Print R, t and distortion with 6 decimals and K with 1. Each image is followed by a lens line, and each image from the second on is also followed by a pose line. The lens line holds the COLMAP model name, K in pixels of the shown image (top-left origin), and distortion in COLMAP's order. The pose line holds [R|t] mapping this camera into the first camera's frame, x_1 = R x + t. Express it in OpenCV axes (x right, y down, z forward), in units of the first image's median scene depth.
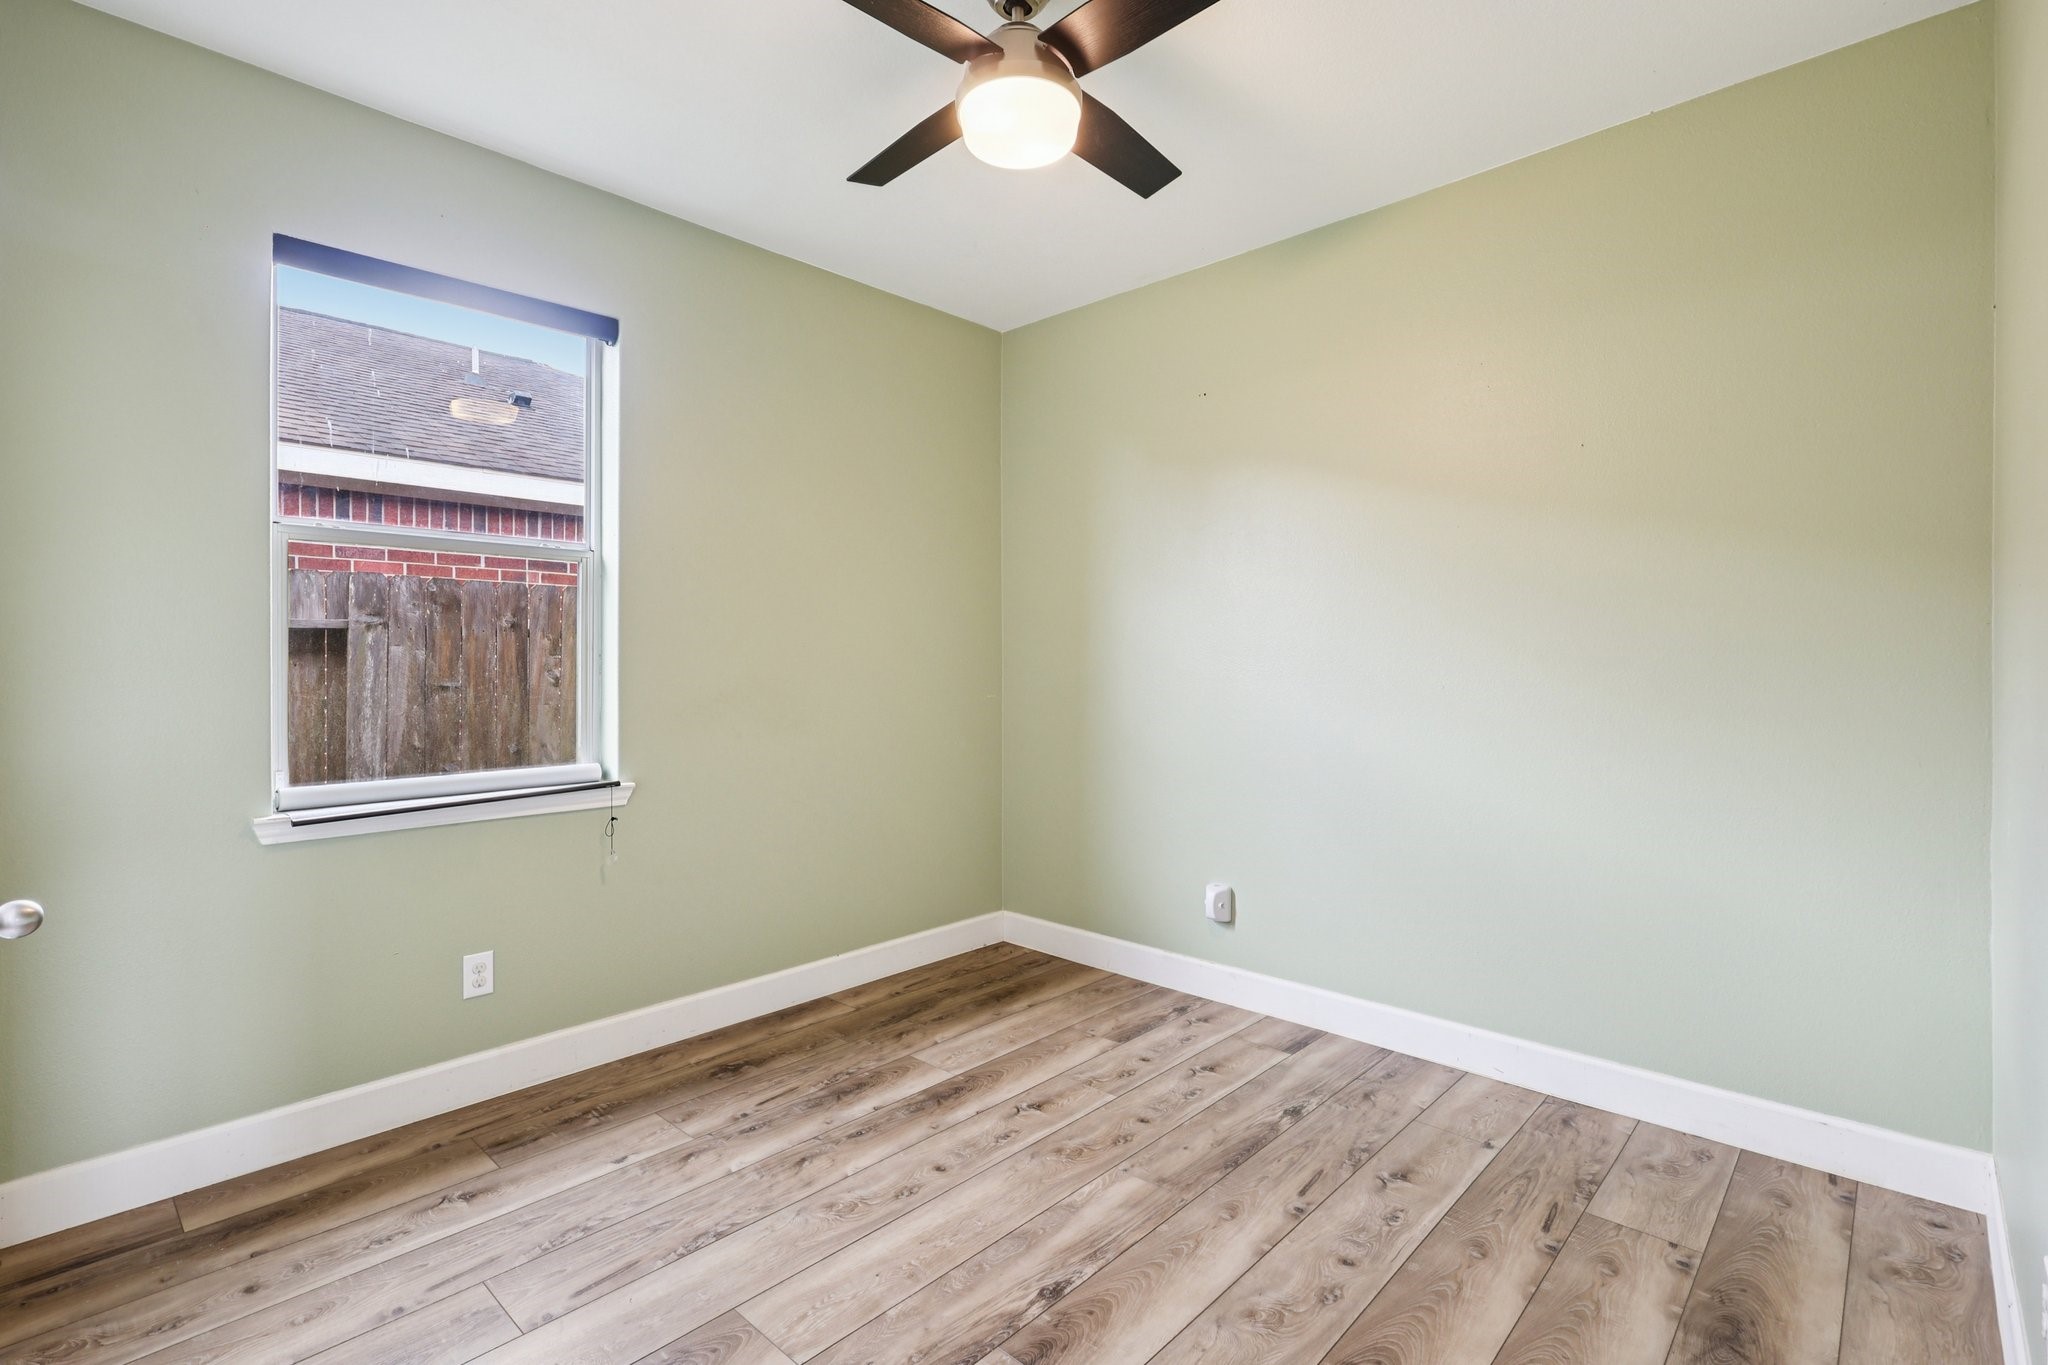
lens RADIAL K [[969.7, 0, 1025.9], [0, 969.7, 713.3], [0, 0, 1]] dist [-0.000494, 0.000012]
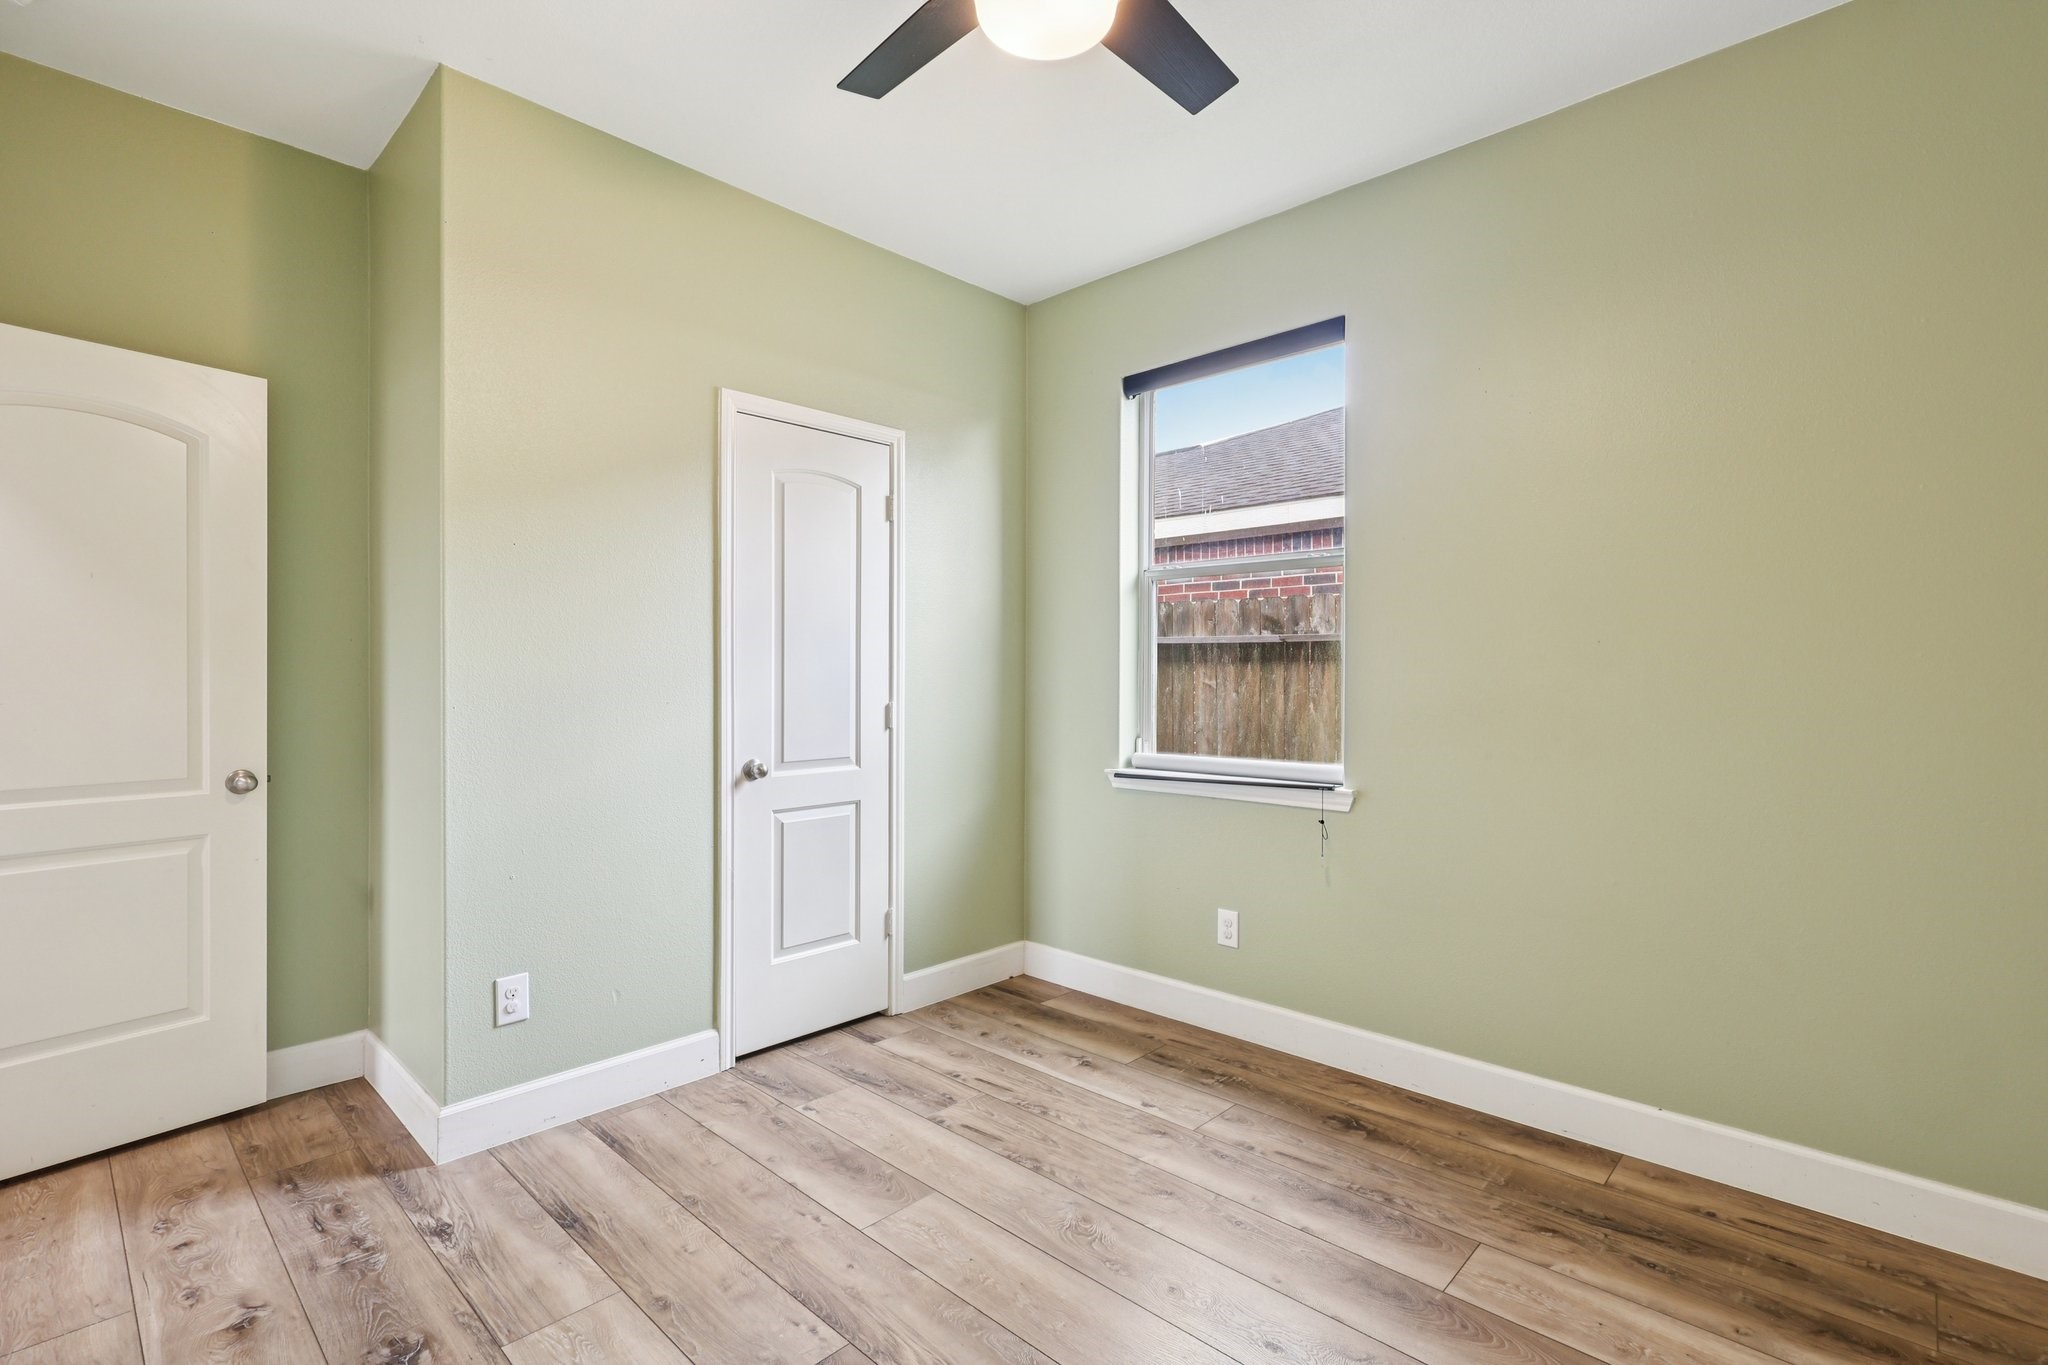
lens RADIAL K [[944.8, 0, 1017.4], [0, 944.8, 679.1], [0, 0, 1]] dist [-0.000923, 0.000259]
pose [[-0.021465, 0.007042, -0.999745, 0.607554], [-0.051041, 0.998663, 0.008130, -0.034660], [0.998466, 0.051203, -0.021077, 0.745093]]
